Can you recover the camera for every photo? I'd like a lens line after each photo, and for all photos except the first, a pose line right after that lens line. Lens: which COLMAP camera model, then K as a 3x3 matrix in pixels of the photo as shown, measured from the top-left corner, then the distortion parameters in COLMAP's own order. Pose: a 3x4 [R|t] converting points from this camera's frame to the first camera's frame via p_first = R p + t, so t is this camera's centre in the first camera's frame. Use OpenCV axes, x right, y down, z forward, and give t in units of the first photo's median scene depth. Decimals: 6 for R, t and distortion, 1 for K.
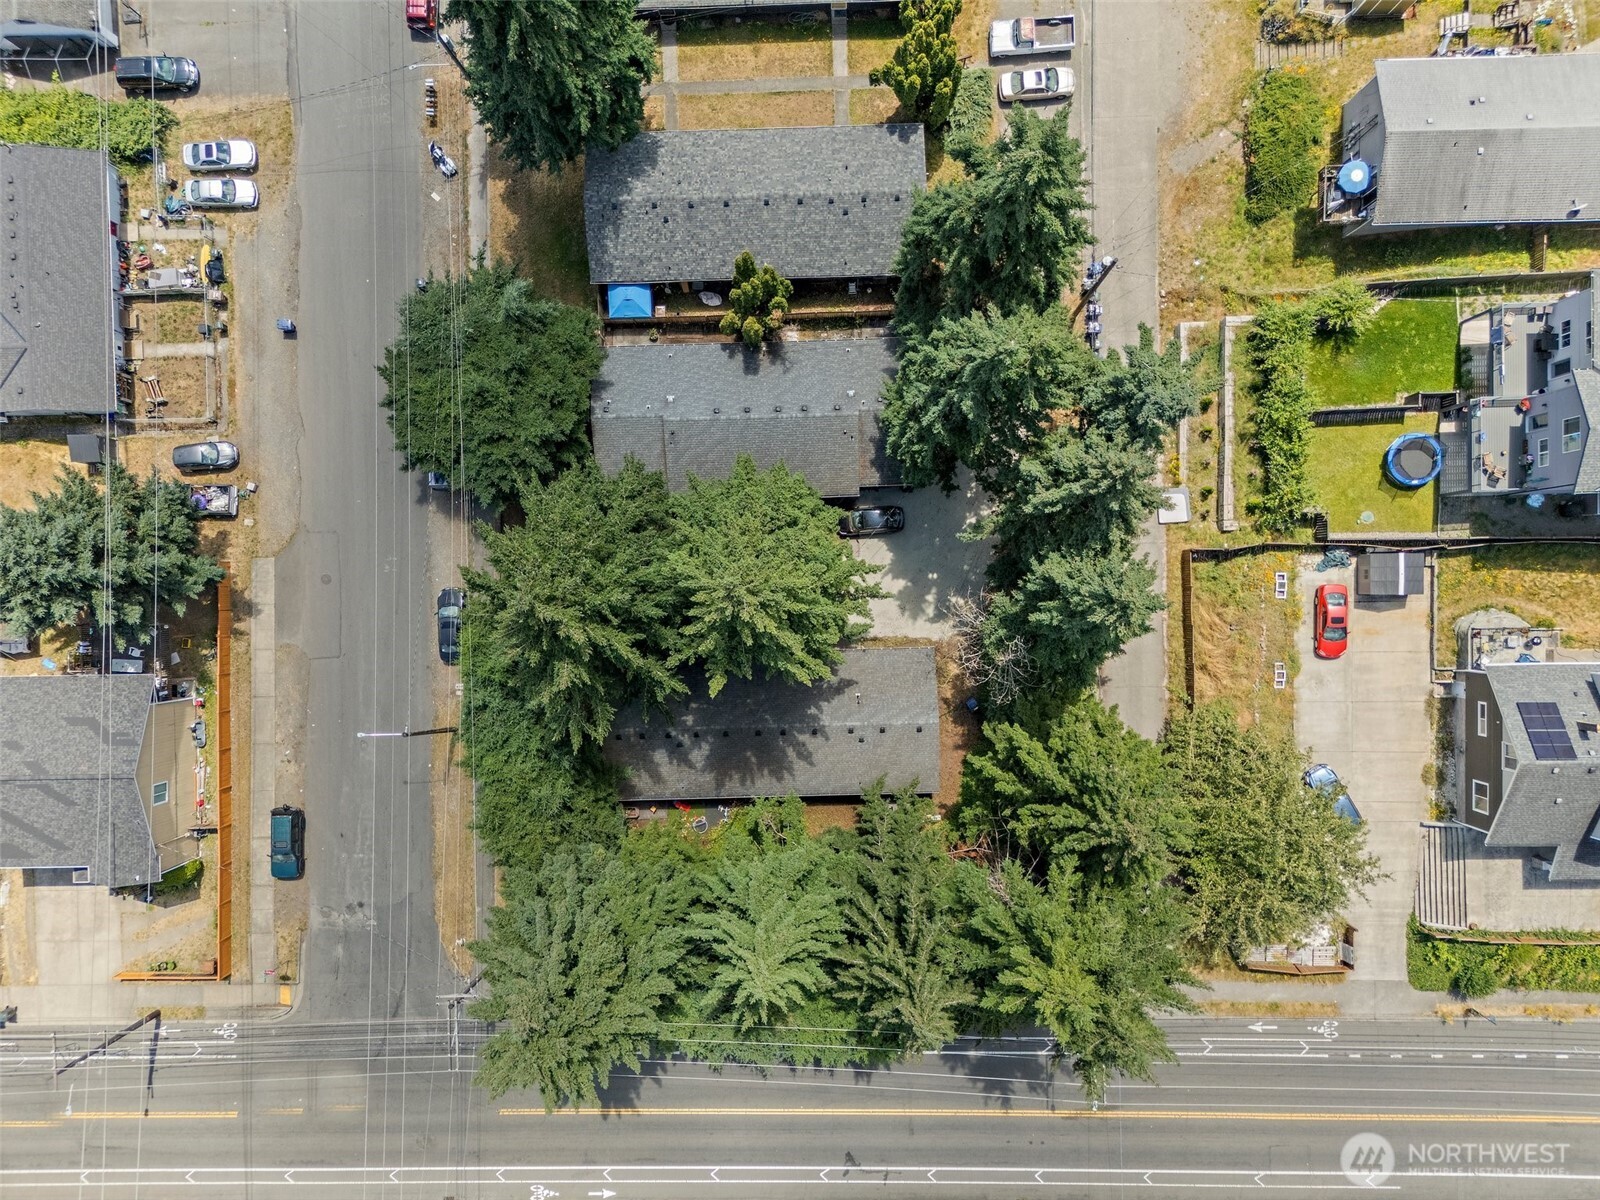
lens RADIAL K [[1210.4, 0, 798.9], [0, 1210.4, 609.0], [0, 0, 1]] dist [0.062128, -0.010830]
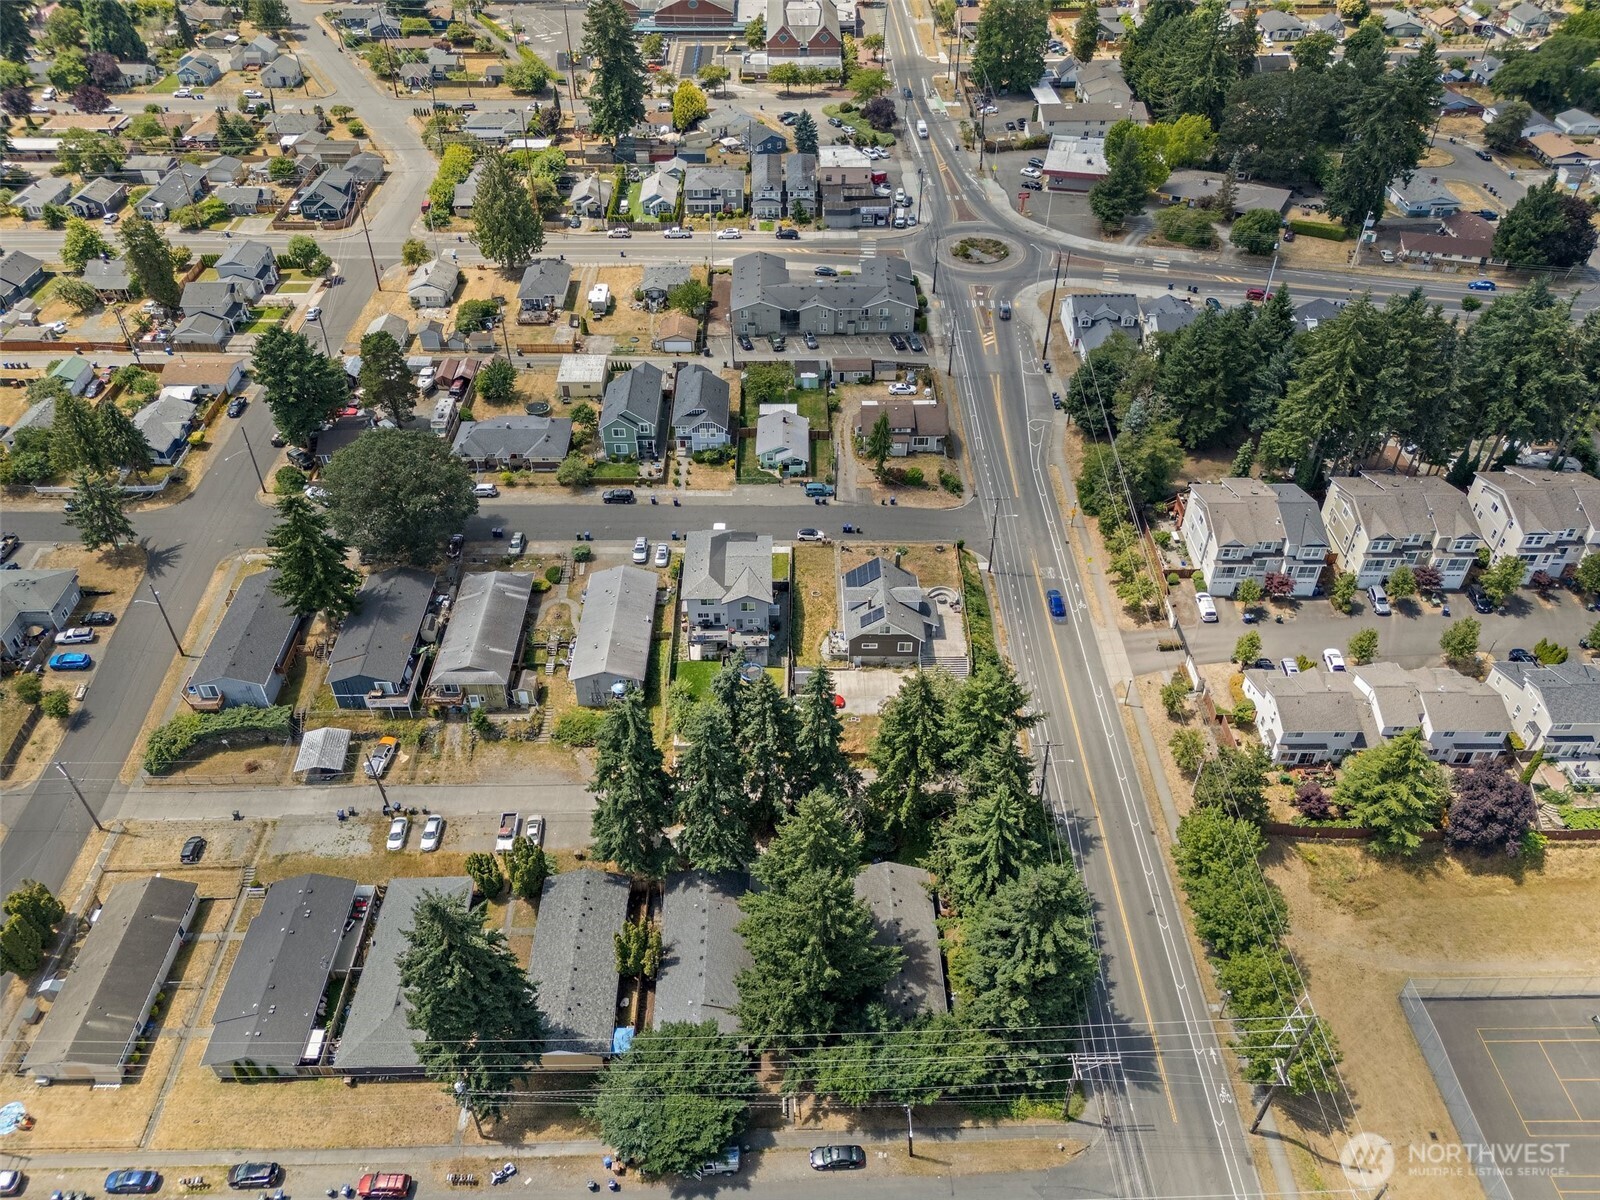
lens RADIAL K [[1210.4, 0, 798.9], [0, 1210.4, 609.0], [0, 0, 1]] dist [0.062128, -0.010830]
pose [[0.009171, -0.615119, 0.788381, -1.103899], [0.999395, -0.020822, -0.027871, 0.023604], [0.033559, 0.788159, 0.614556, -0.390836]]
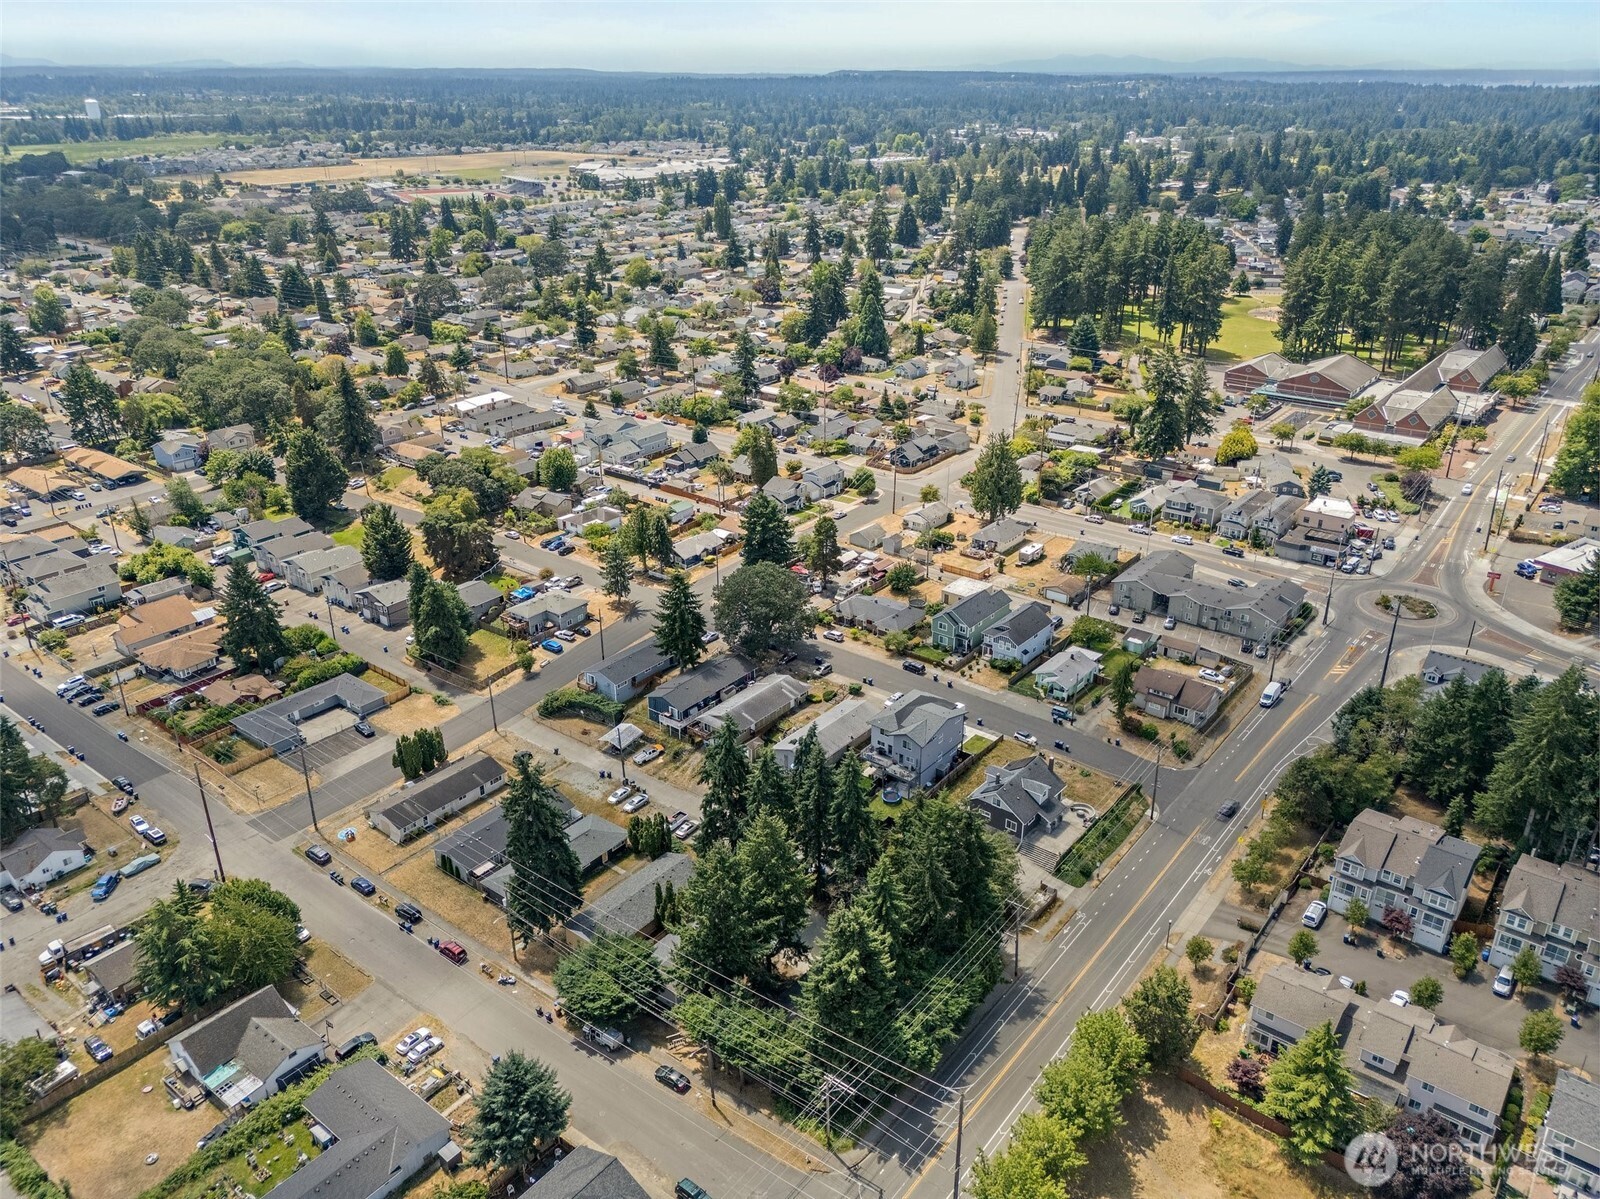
lens RADIAL K [[1175.5, 0, 800.0], [0, 1175.5, 599.5], [0, 0, 1]] dist [0.123846, -0.124057]
pose [[0.625916, -0.287986, 0.724771, -1.383781], [0.779891, 0.231300, -0.581610, 1.143166], [-0.000144, 0.929281, 0.369372, -0.359042]]
